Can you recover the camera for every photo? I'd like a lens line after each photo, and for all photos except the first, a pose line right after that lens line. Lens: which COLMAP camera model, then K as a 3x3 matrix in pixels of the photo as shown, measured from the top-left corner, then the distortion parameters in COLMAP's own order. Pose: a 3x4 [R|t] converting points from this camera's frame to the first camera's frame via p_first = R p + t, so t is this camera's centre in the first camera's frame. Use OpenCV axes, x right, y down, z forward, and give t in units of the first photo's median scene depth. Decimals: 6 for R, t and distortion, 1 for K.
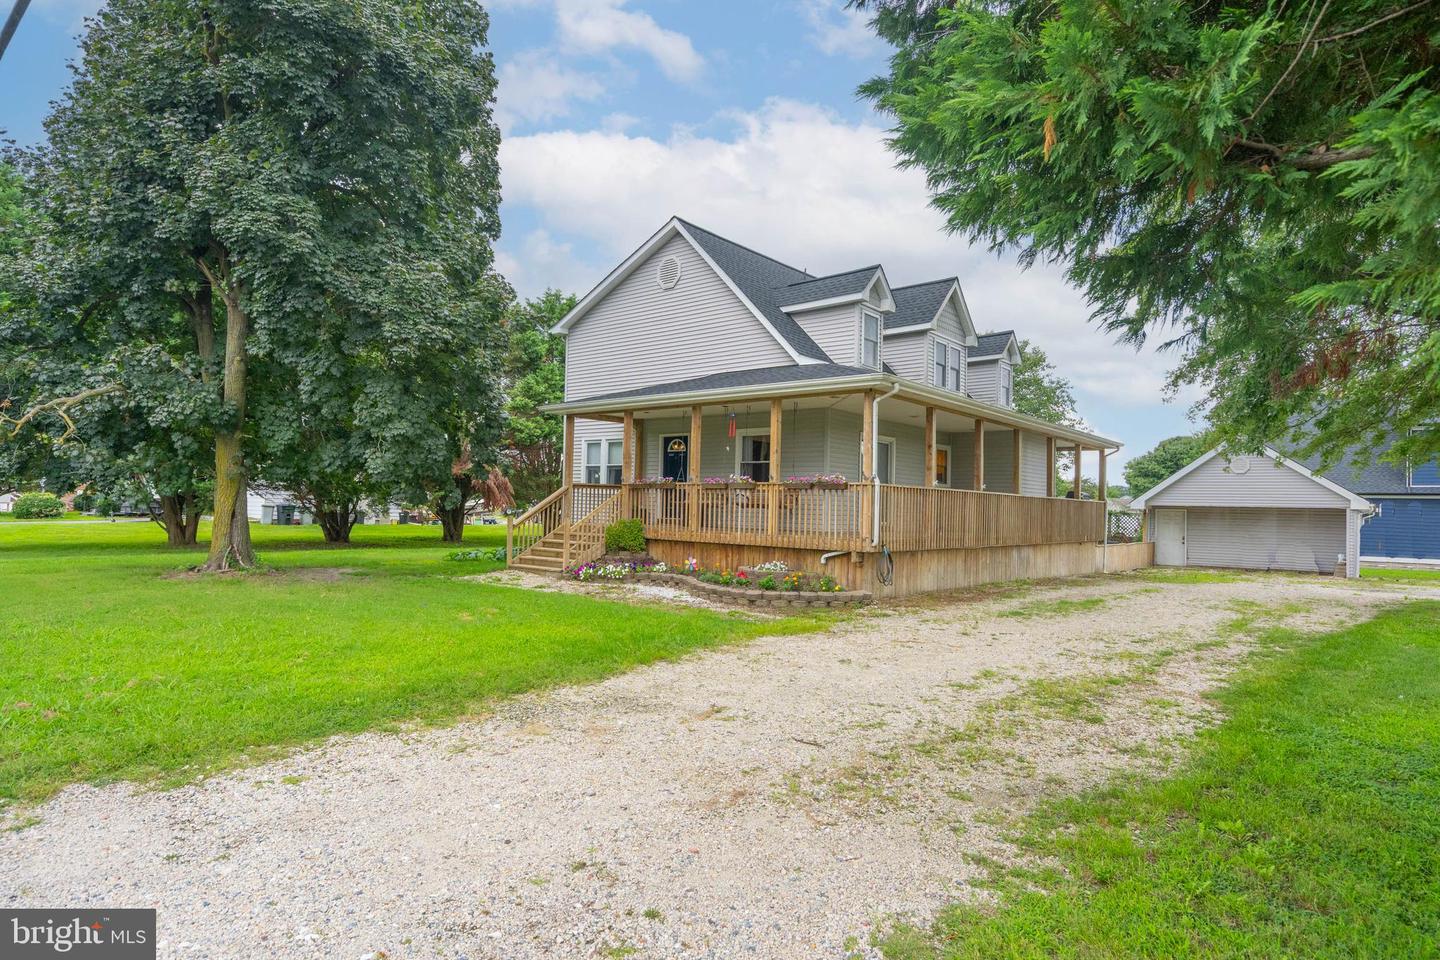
lens RADIAL K [[822.4, 0, 721.4], [0, 822.4, 485.2], [0, 0, 1]] dist [-0.000104, 0.002562]
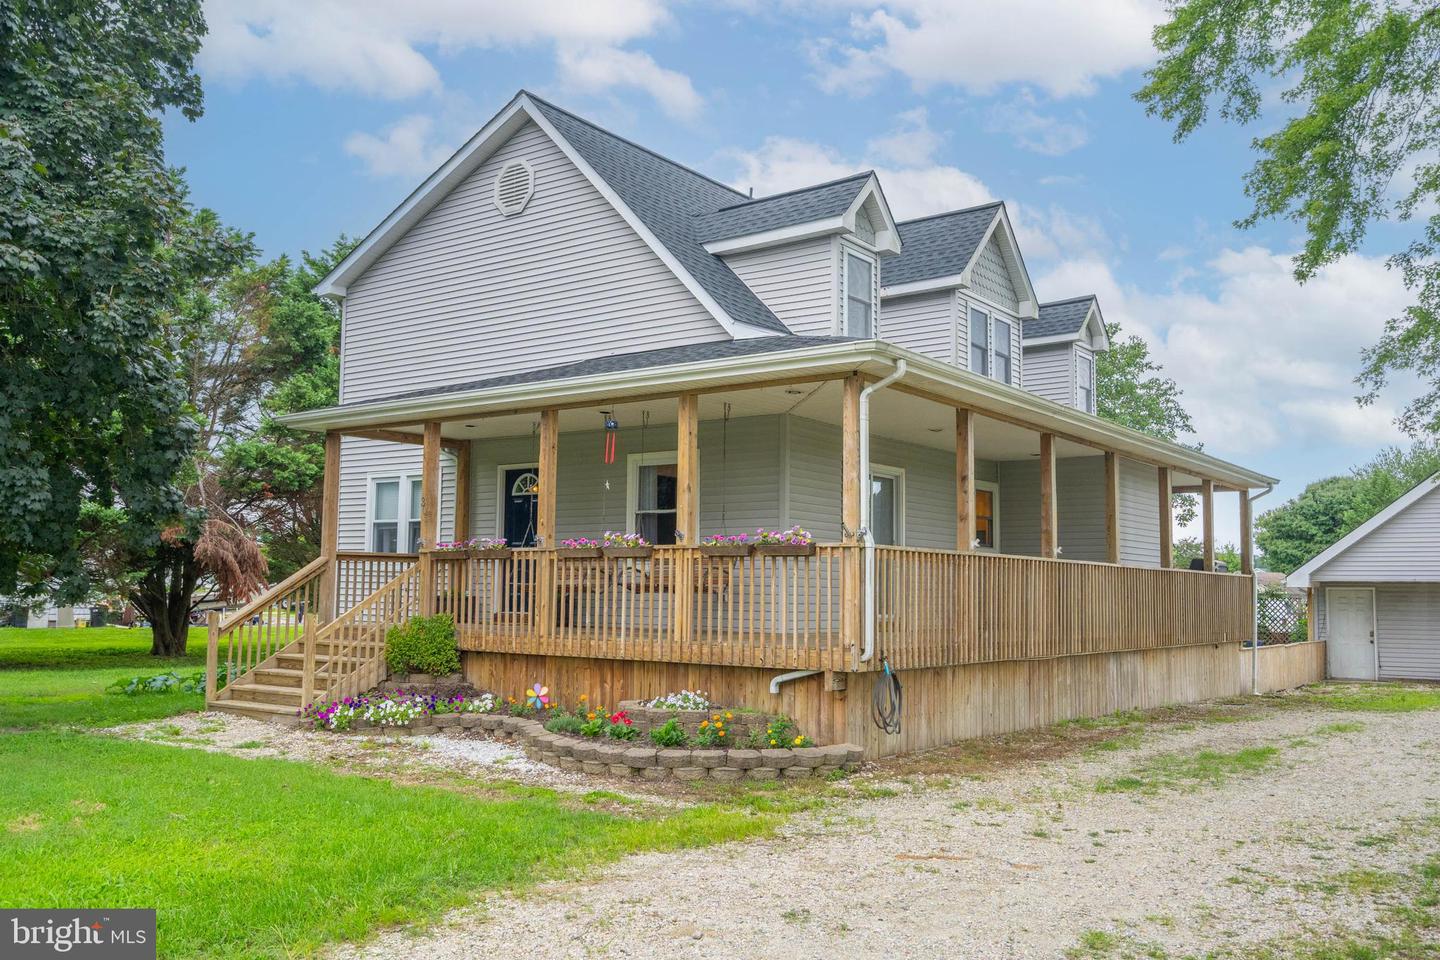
lens RADIAL K [[1289.4, 0, 720.3], [0, 1289.4, 480.3], [0, 0, 1]] dist [0.005313, -0.012039]
pose [[0.998077, -0.006098, 0.061685, 0.028761], [0.009771, 0.998185, -0.059420, 0.003932], [-0.061211, 0.059908, 0.996325, 0.115299]]
